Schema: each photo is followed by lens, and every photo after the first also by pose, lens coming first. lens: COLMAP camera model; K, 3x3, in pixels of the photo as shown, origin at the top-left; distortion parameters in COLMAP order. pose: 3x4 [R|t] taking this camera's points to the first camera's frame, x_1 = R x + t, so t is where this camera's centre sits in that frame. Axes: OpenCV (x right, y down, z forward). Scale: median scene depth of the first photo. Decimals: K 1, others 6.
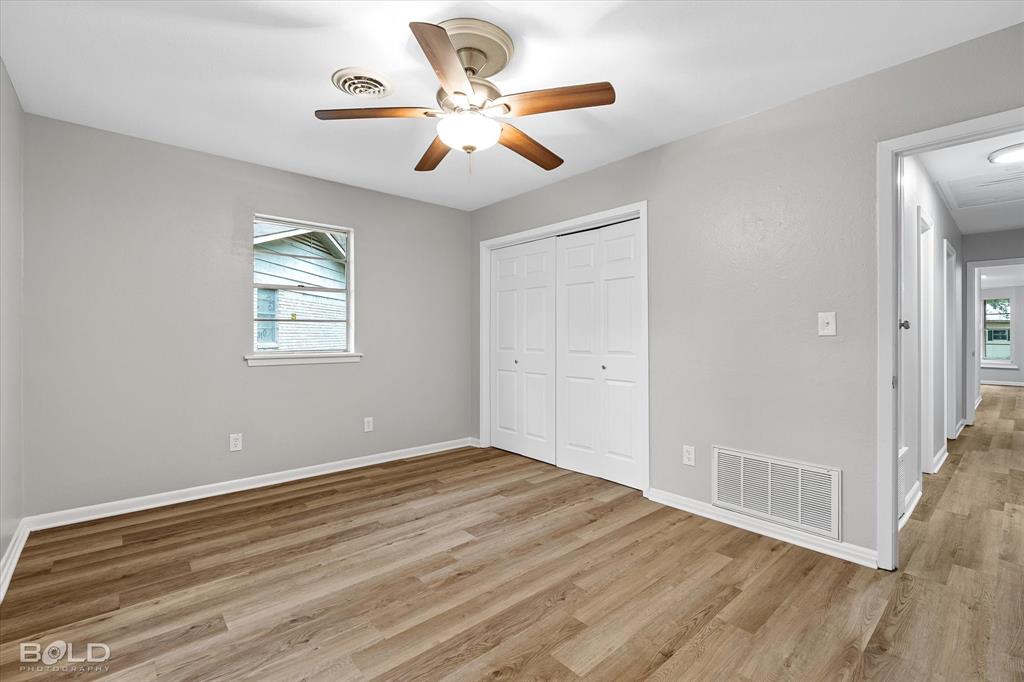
lens RADIAL K [[461.3, 0, 510.1], [0, 461.3, 330.4], [0, 0, 1]] dist [-0.000532, -0.000064]
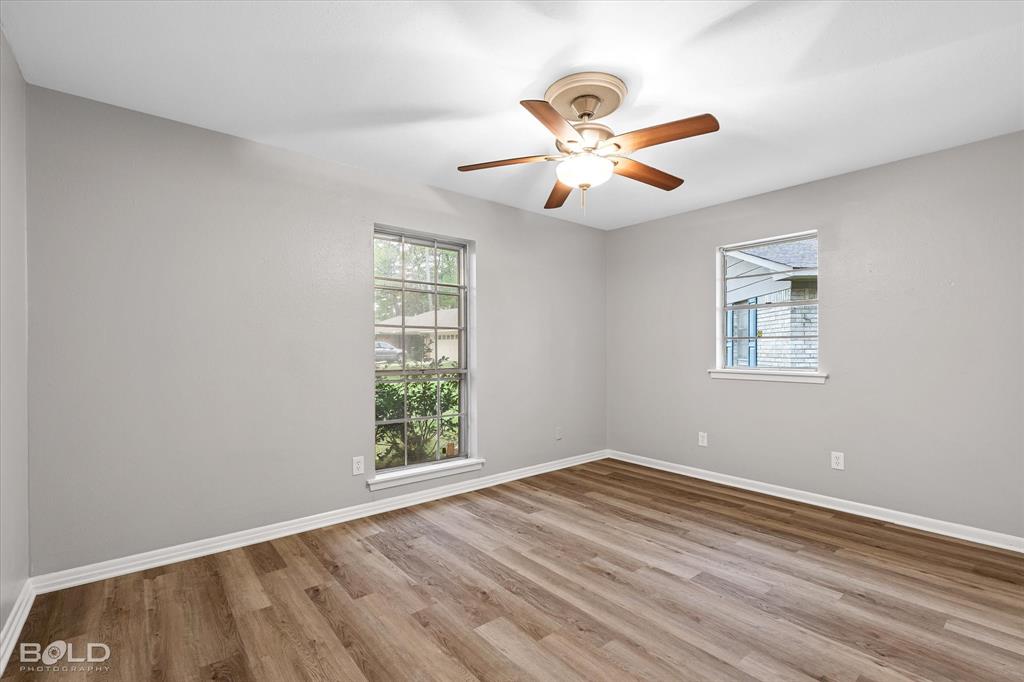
lens RADIAL K [[461.3, 0, 511.0], [0, 461.3, 349.7], [0, 0, 1]] dist [-0.000532, -0.000064]
pose [[-0.044811, -0.000621, -0.998995, 0.767870], [0.009037, 0.999959, -0.001027, 0.001593], [0.998955, -0.009074, -0.044803, 0.644312]]
